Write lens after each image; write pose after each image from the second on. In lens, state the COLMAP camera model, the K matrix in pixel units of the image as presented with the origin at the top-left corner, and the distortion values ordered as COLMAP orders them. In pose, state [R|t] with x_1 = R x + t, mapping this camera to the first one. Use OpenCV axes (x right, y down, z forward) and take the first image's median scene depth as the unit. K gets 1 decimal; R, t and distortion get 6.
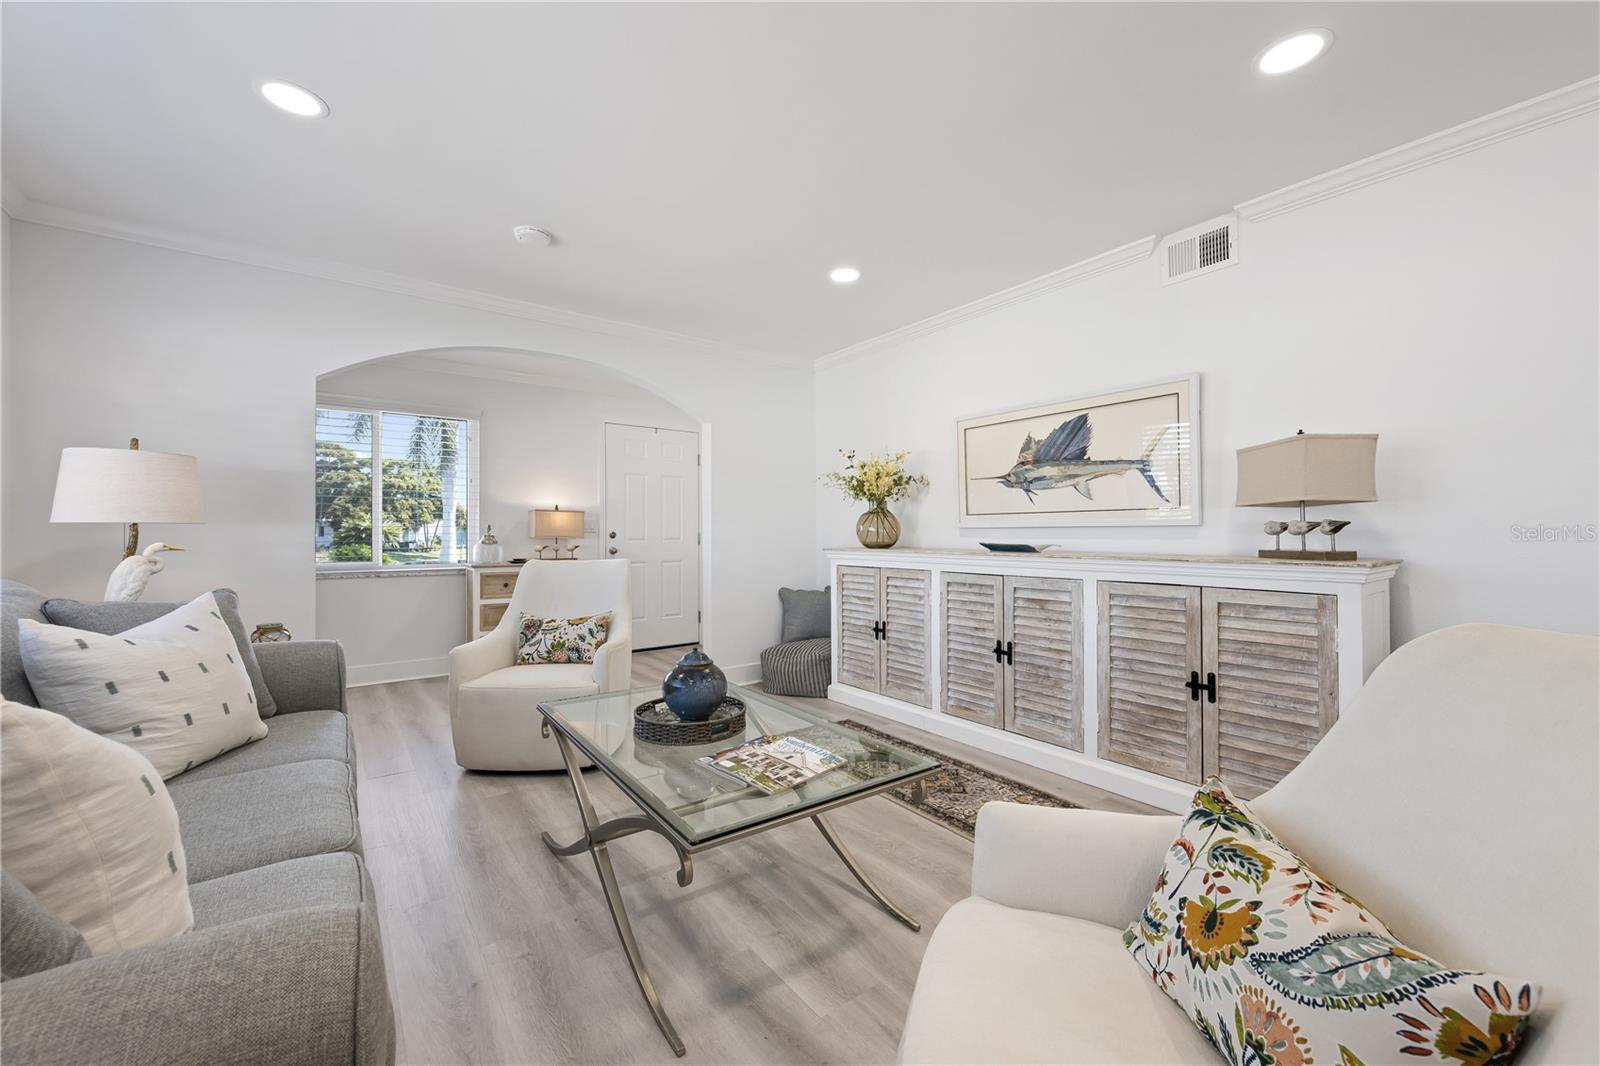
lens RADIAL K [[631.0, 0, 801.2], [0, 631.0, 533.6], [0, 0, 1]] dist [0.001202, 0.000041]
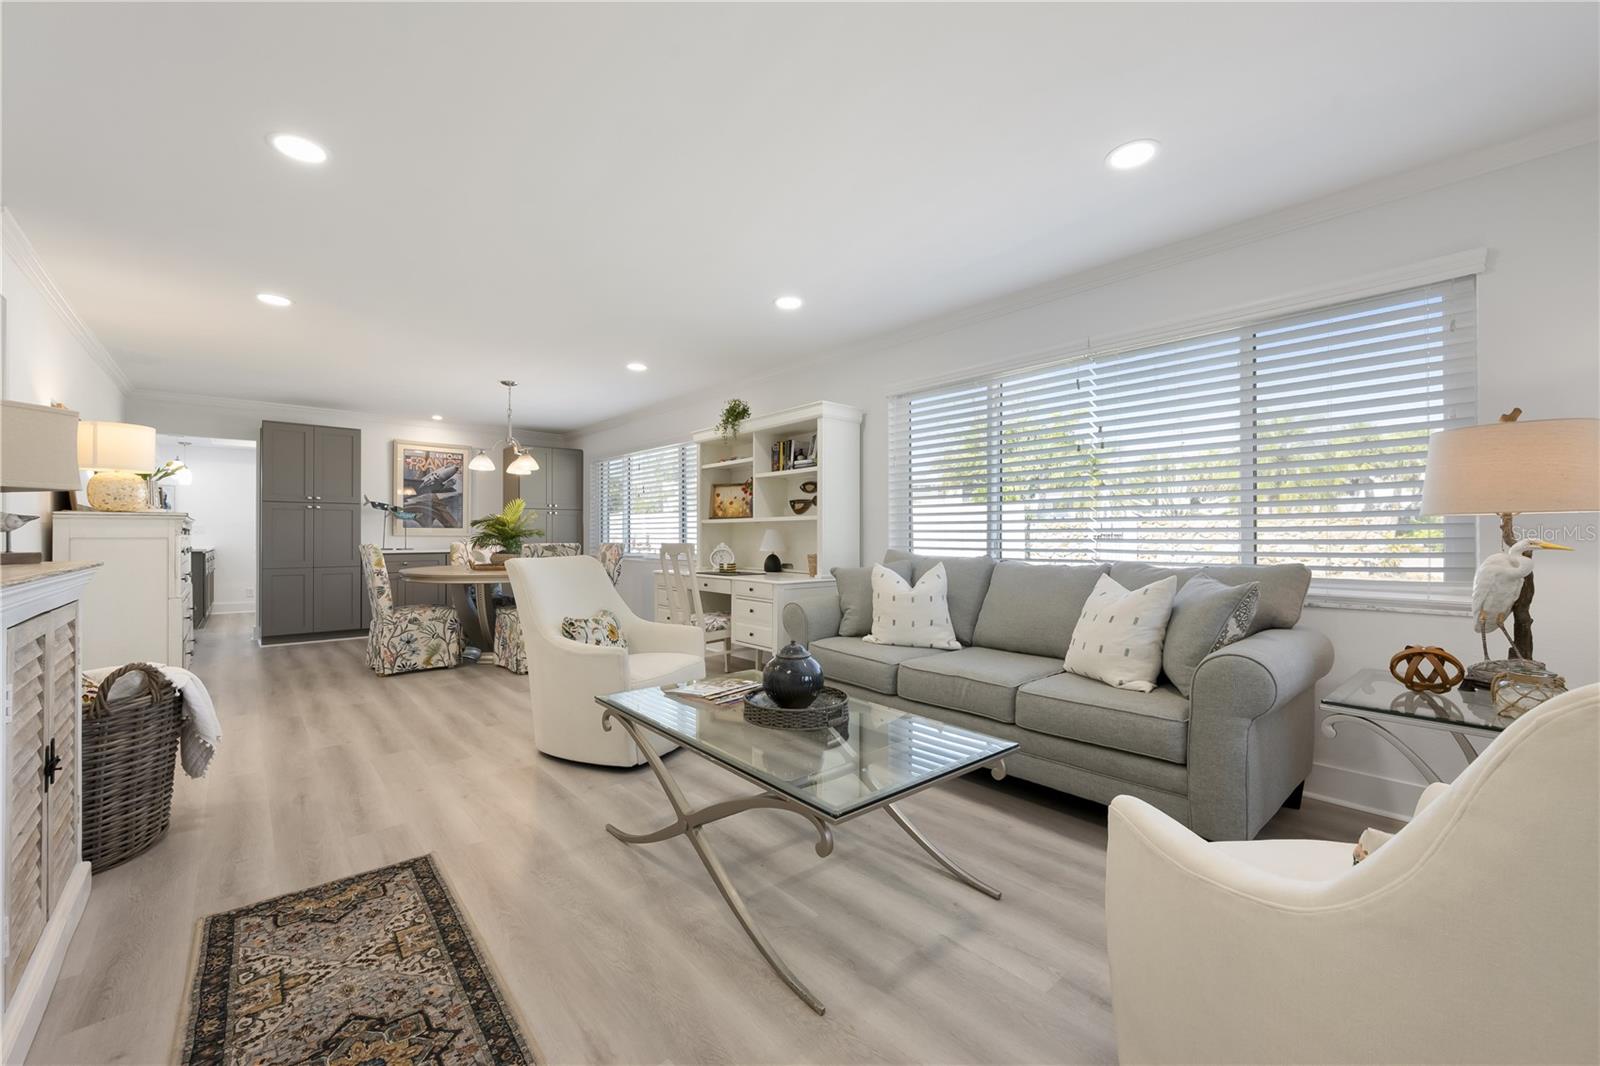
lens RADIAL K [[631.0, 0, 801.2], [0, 631.0, 533.6], [0, 0, 1]] dist [0.001202, 0.000041]
pose [[-0.995971, 0.005872, -0.089489, -0.059389], [0.005905, 0.999983, -0.000109, 0.006955], [0.089487, -0.000637, -0.995988, 1.311823]]
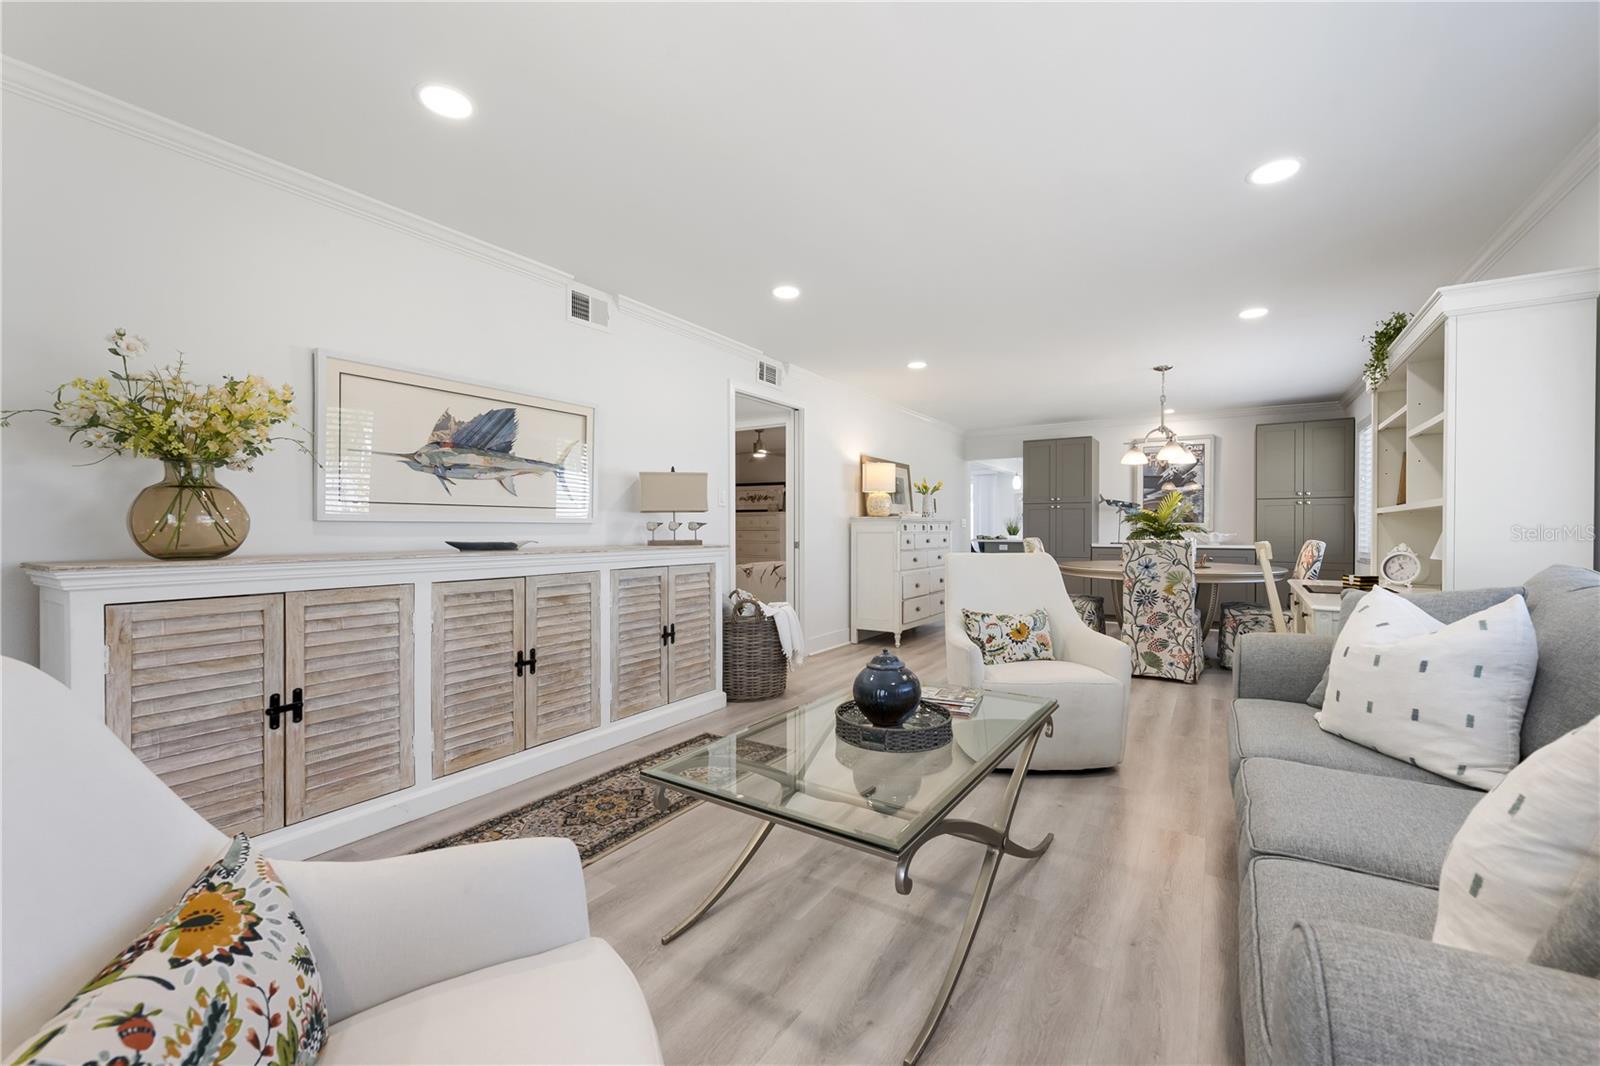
lens RADIAL K [[645.5, 0, 809.5], [0, 645.5, 532.9], [0, 0, 1]] dist [0.001015, 0.000001]
pose [[-0.359020, 0.000920, 0.933329, -0.664323], [0.004847, 0.999988, 0.000878, 0.006313], [-0.933317, 0.004839, -0.359020, 0.940781]]
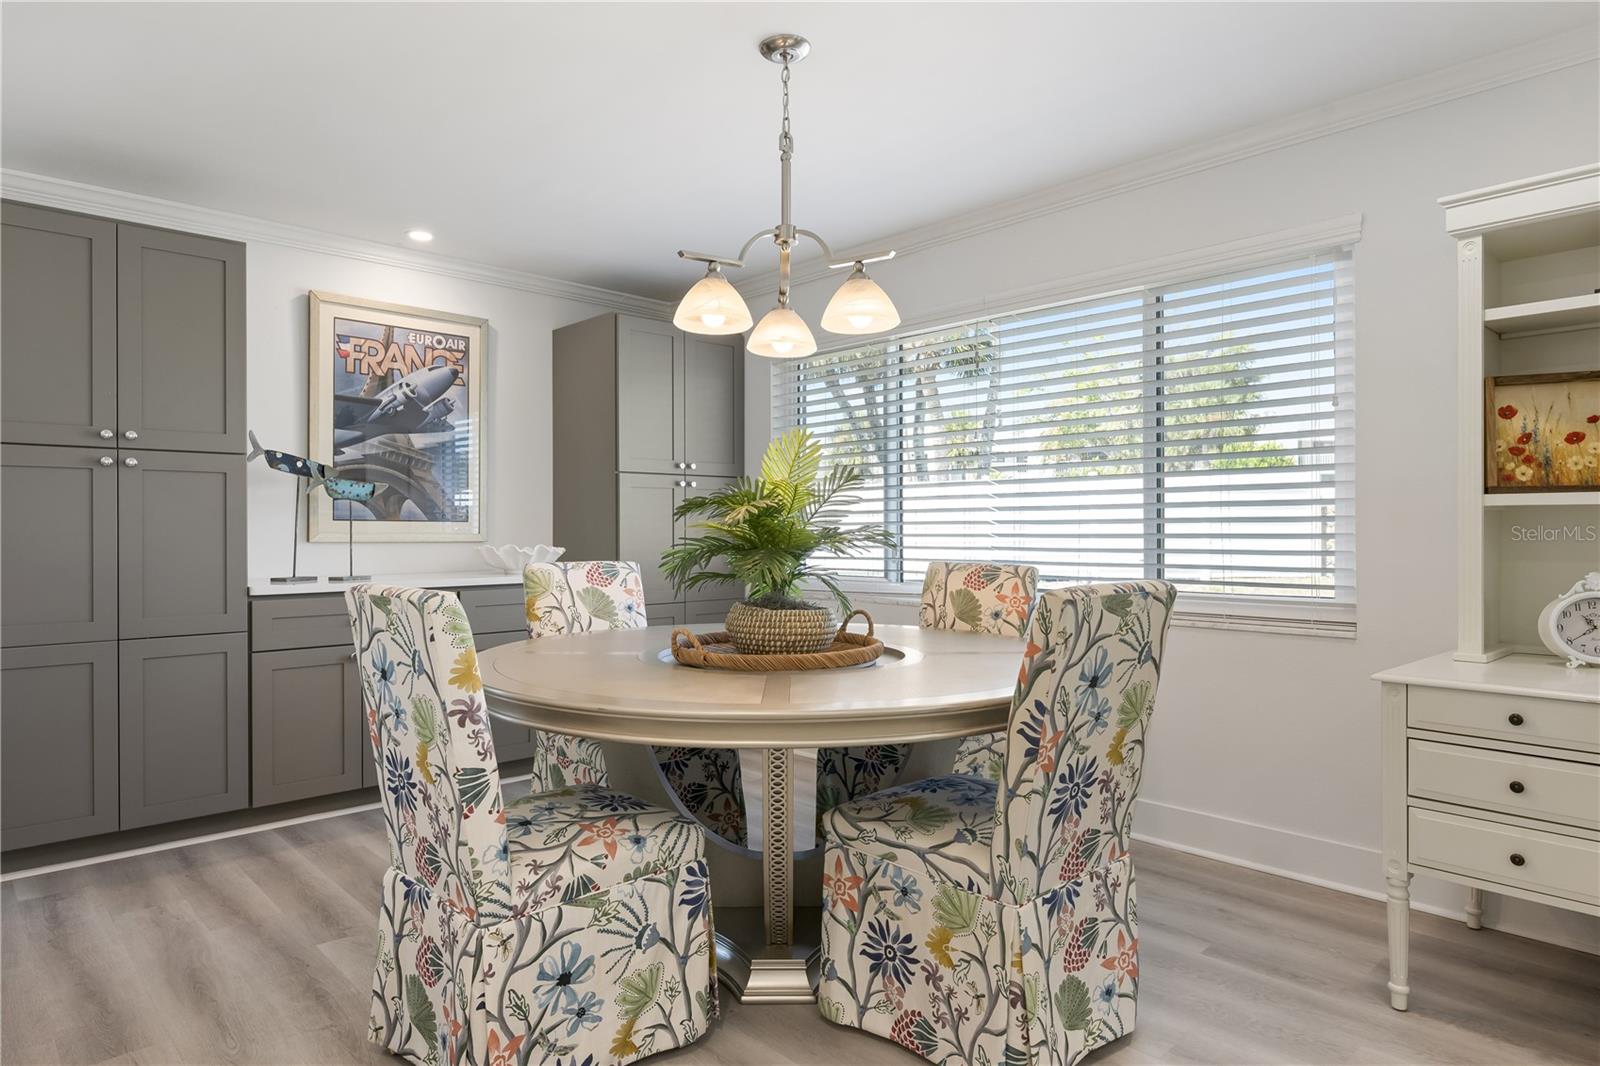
lens RADIAL K [[947.4, 0, 801.5], [0, 947.4, 530.3], [0, 0, 1]] dist [0.004929, 0.000712]
pose [[-0.993670, 0.008969, -0.111982, 0.690817], [0.008447, 0.999951, 0.005132, -0.011966], [0.112023, 0.004154, -0.993697, 0.267691]]
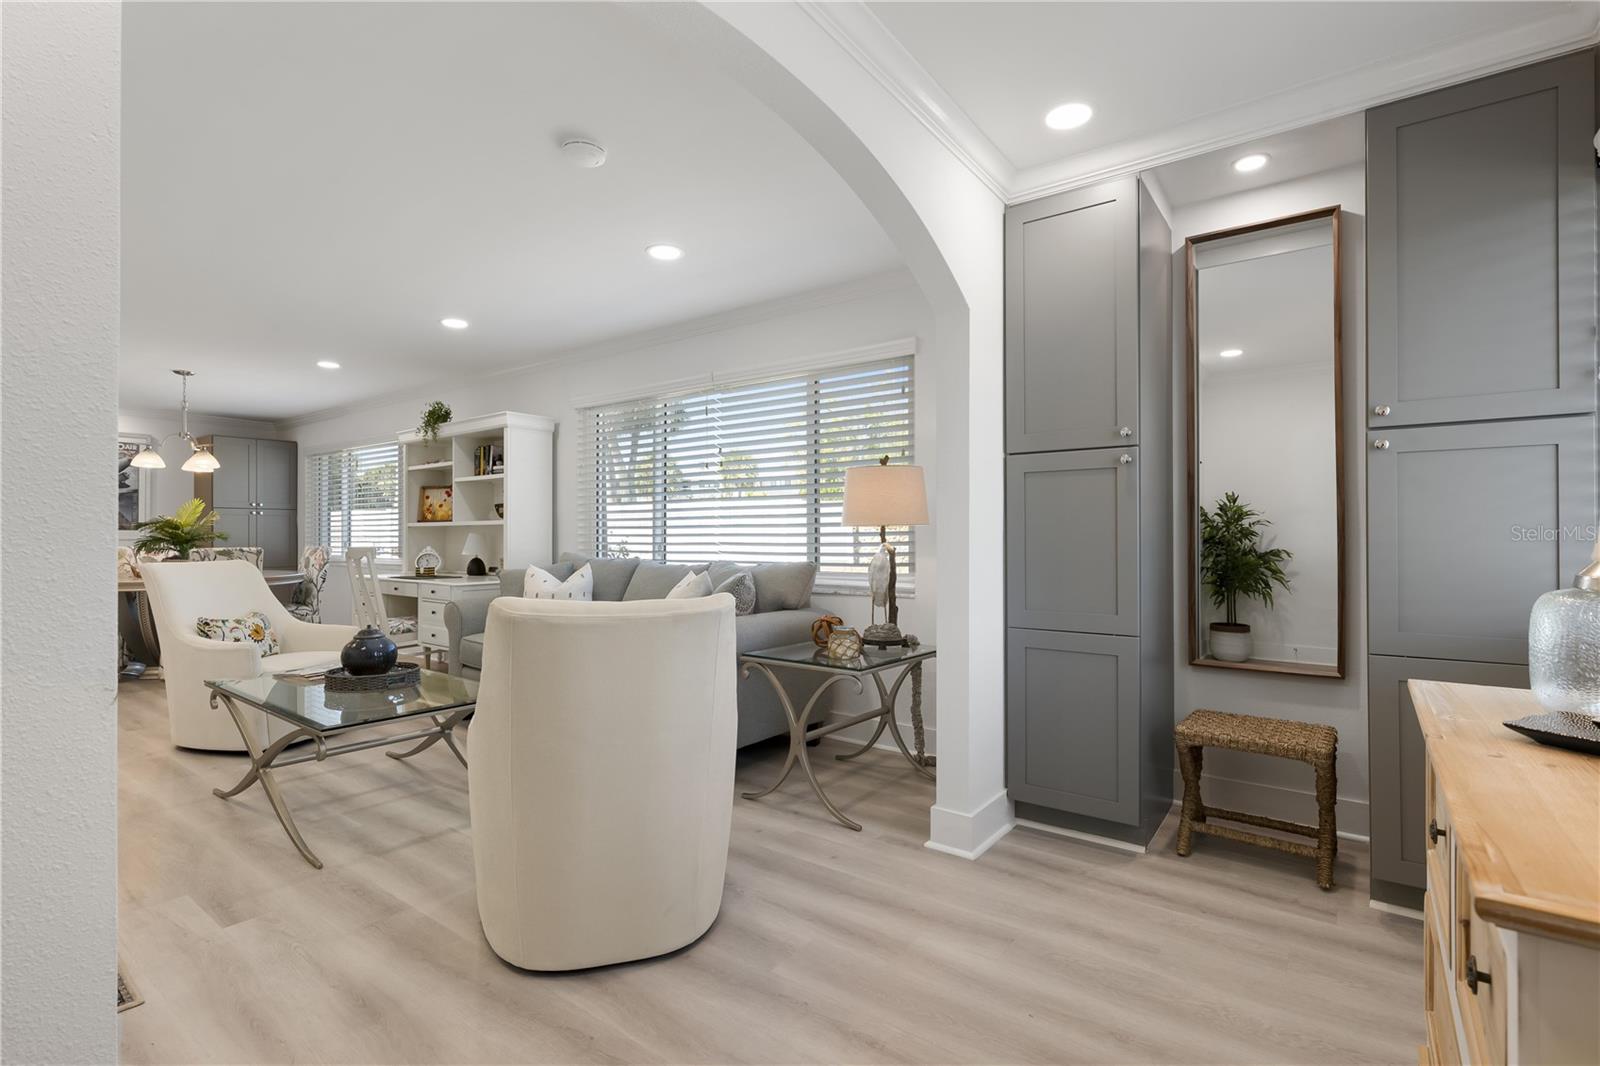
lens RADIAL K [[742.5, 0, 800.0], [0, 742.5, 533.0], [0, 0, 1]] dist [-0.001609, -0.000270]
pose [[-0.957840, 0.006298, -0.287232, -0.375460], [0.006409, 0.999979, 0.000554, 0.000209], [0.287230, -0.001310, -0.957861, 1.758124]]
